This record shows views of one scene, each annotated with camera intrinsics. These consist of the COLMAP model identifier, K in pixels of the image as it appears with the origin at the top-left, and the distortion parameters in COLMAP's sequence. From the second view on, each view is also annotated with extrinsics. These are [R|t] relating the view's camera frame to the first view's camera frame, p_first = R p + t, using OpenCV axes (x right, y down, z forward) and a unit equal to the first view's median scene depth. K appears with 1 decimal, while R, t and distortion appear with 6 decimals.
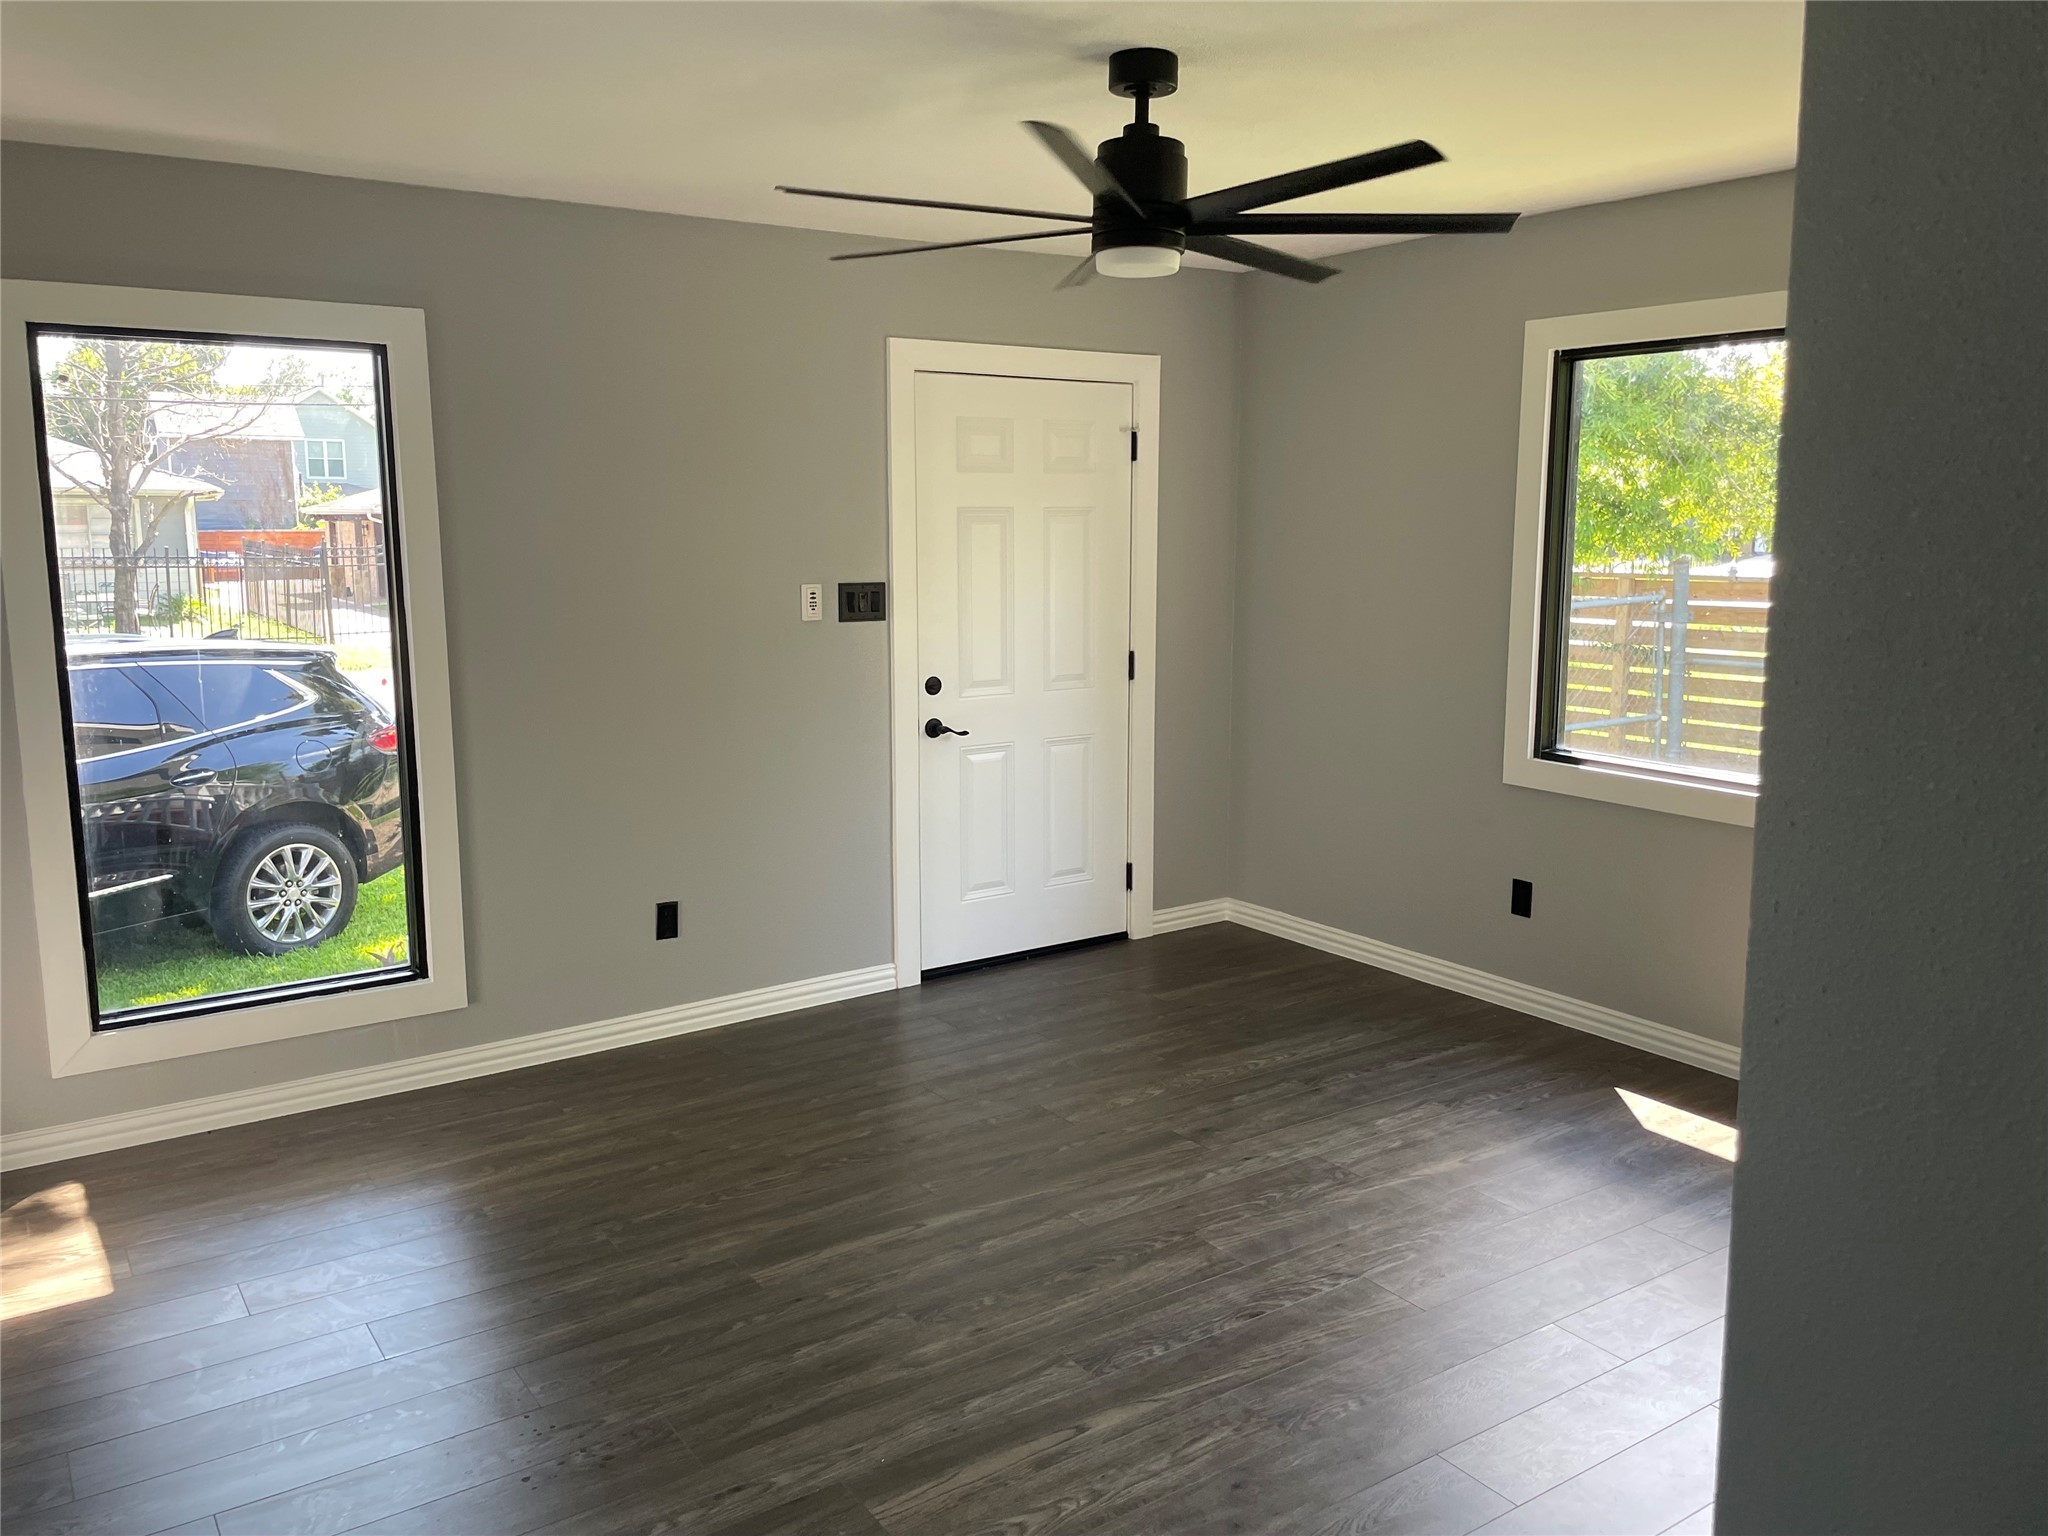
lens RADIAL K [[1577.6, 0, 1018.2], [0, 1577.6, 753.2], [0, 0, 1]] dist [0.081691, -0.093081]
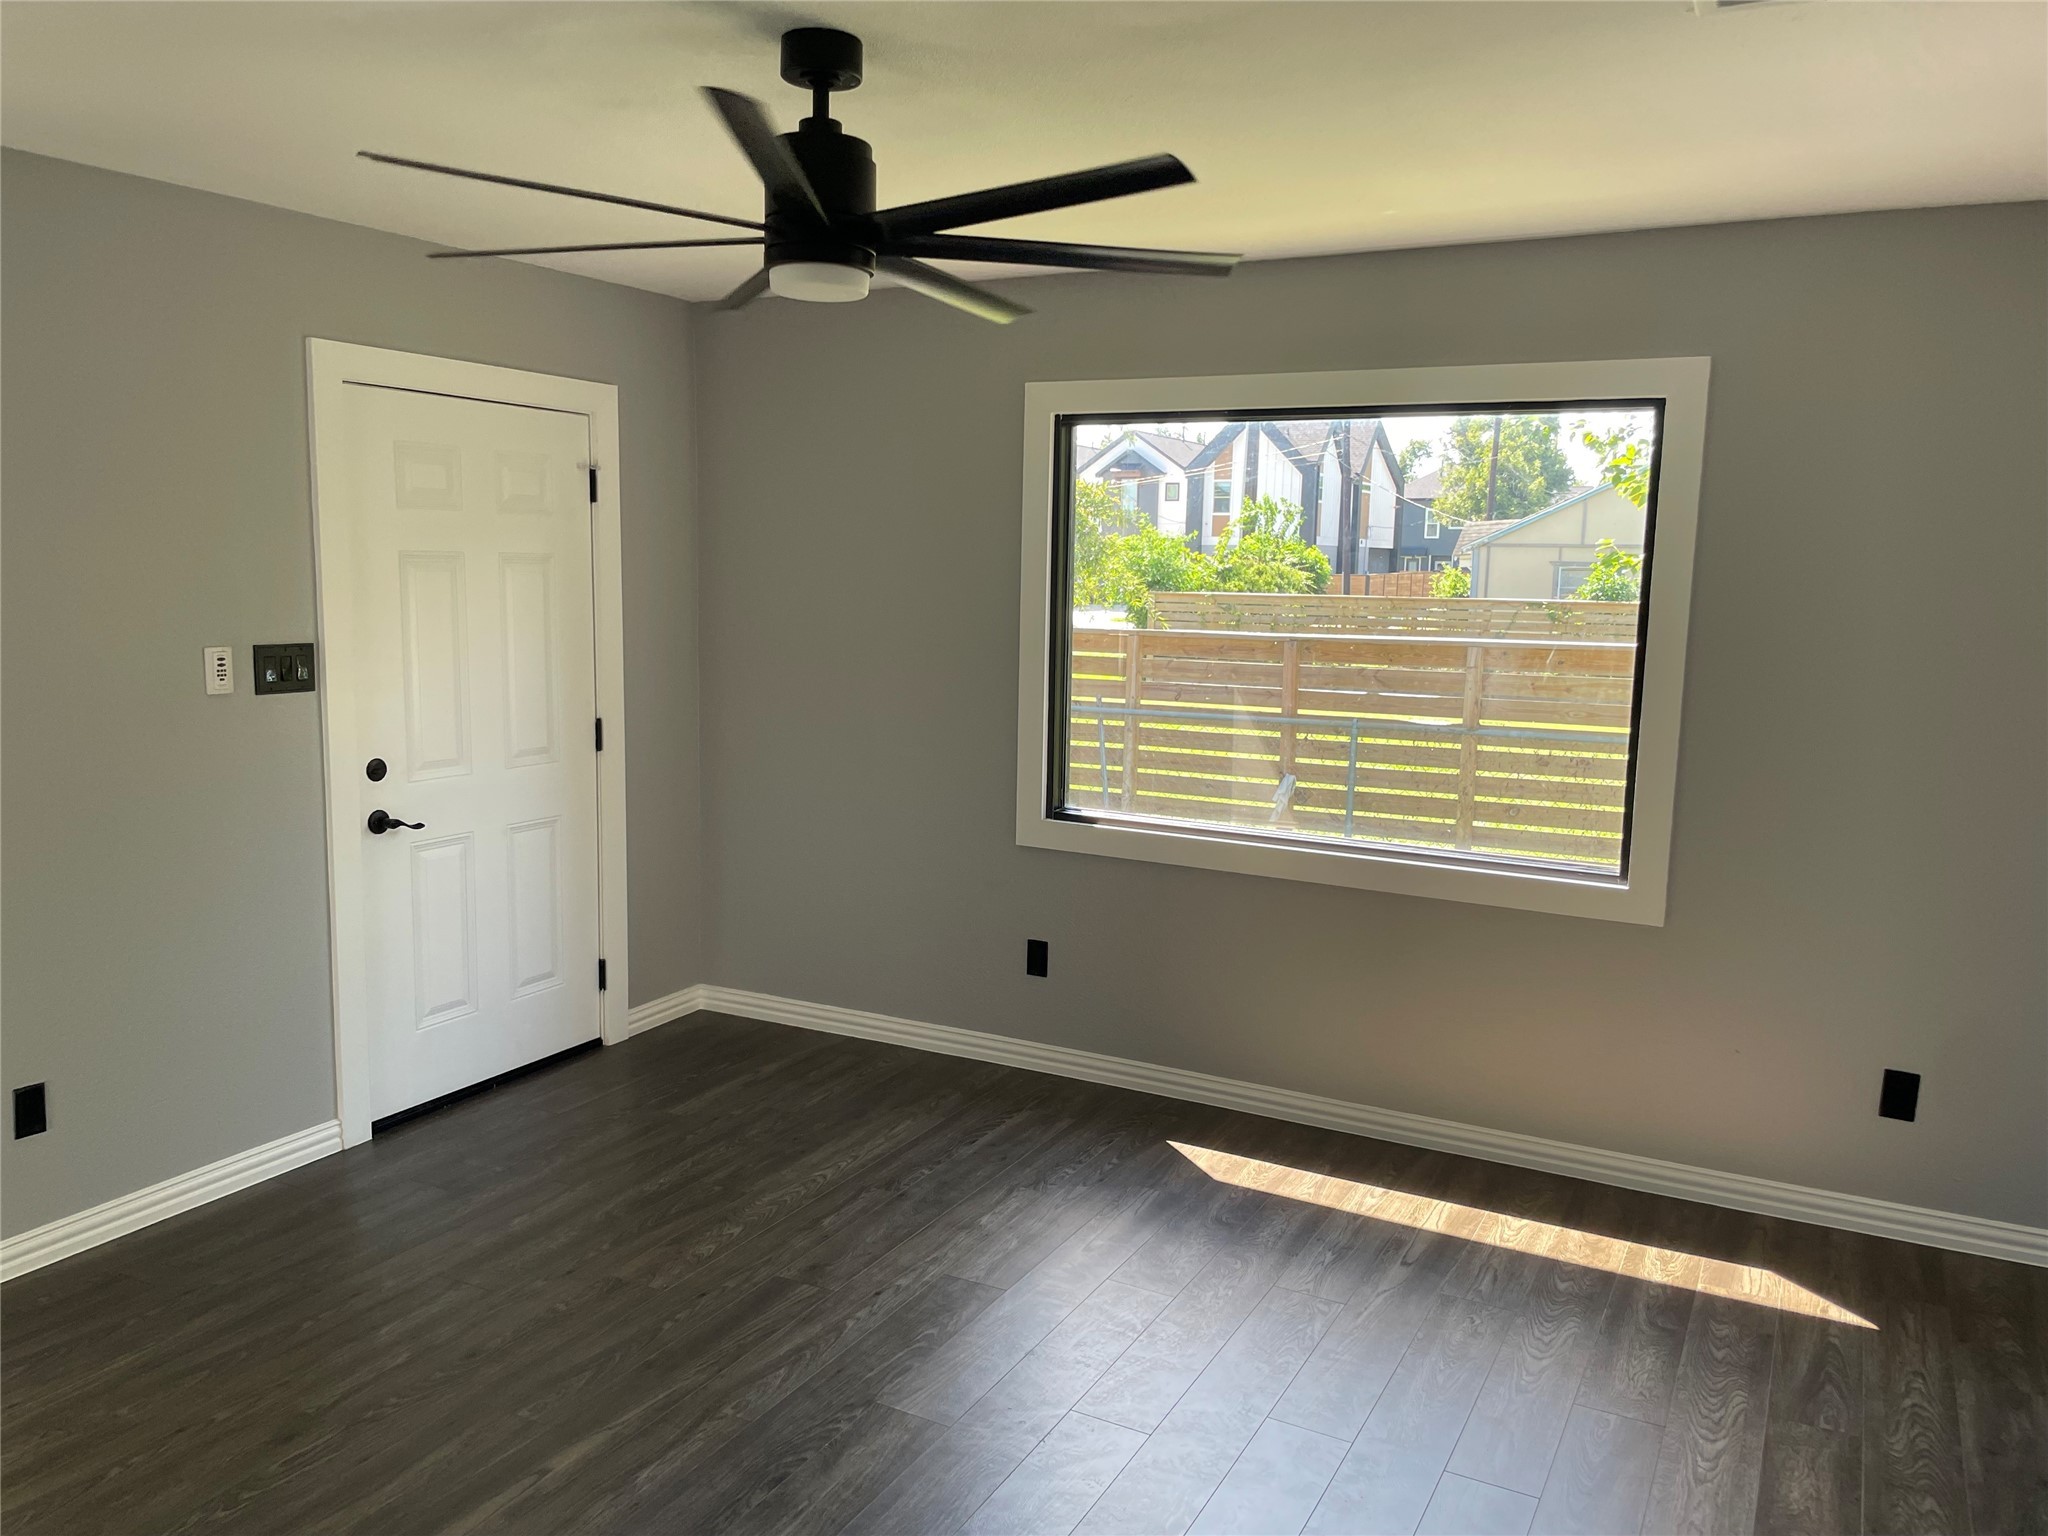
lens RADIAL K [[1577.6, 0, 1076.6], [0, 1577.6, 776.9], [0, 0, 1]] dist [0.081691, -0.093081]
pose [[0.885730, -0.042917, 0.462213, -0.122071], [0.048647, 0.998816, -0.000481, -0.022549], [-0.461645, 0.022912, 0.886769, 0.113442]]
